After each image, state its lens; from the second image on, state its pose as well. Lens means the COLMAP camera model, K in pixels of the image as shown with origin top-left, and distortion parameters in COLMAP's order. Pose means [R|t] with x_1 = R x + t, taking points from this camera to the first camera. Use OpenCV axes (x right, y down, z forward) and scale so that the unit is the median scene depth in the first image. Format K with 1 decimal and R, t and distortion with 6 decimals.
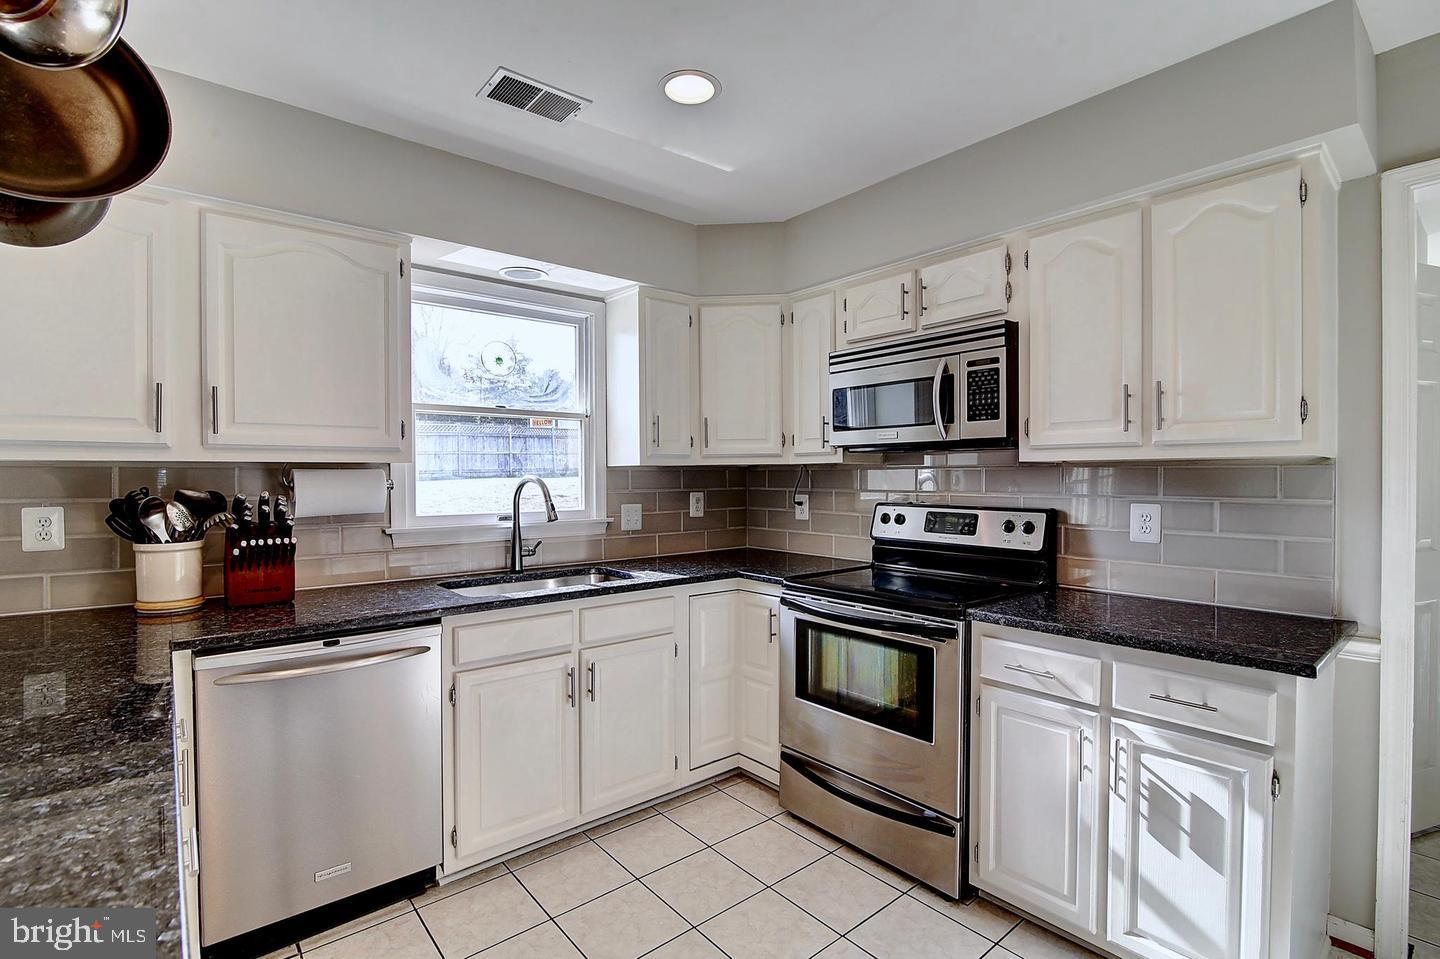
lens RADIAL K [[679.4, 0, 715.5], [0, 679.4, 483.9], [0, 0, 1]] dist [-0.014866, -0.000272]
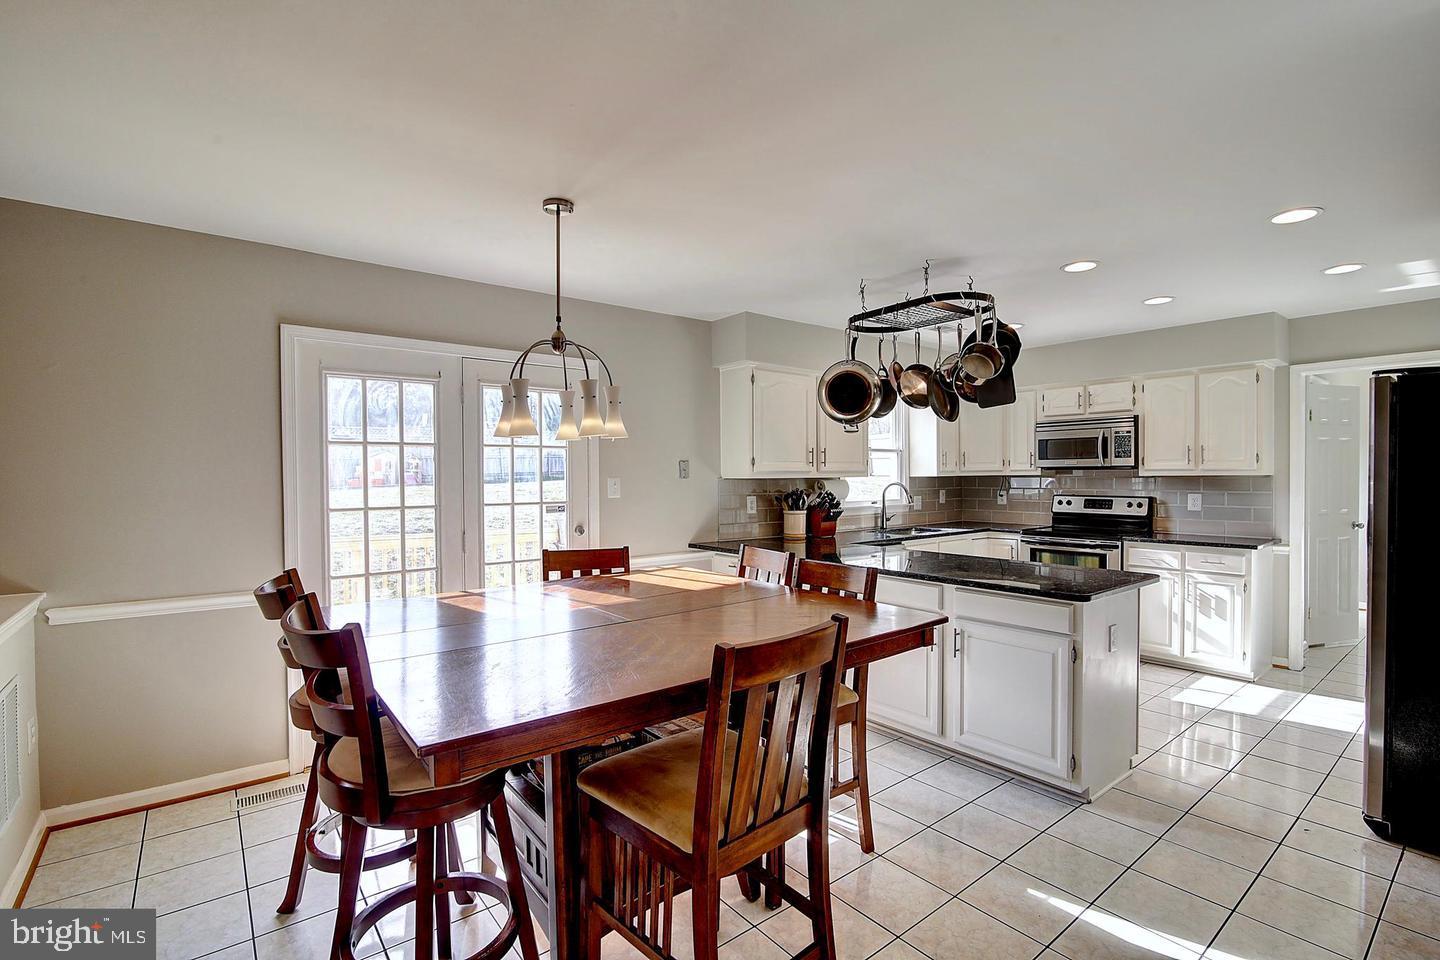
lens RADIAL K [[662.1, 0, 721.9], [0, 662.1, 485.8], [0, 0, 1]] dist [-0.013501, 0.000074]
pose [[0.999743, -0.003406, -0.022419, -0.872817], [0.003486, 0.999988, 0.003548, -0.011004], [0.022407, -0.003625, 0.999742, -1.206200]]
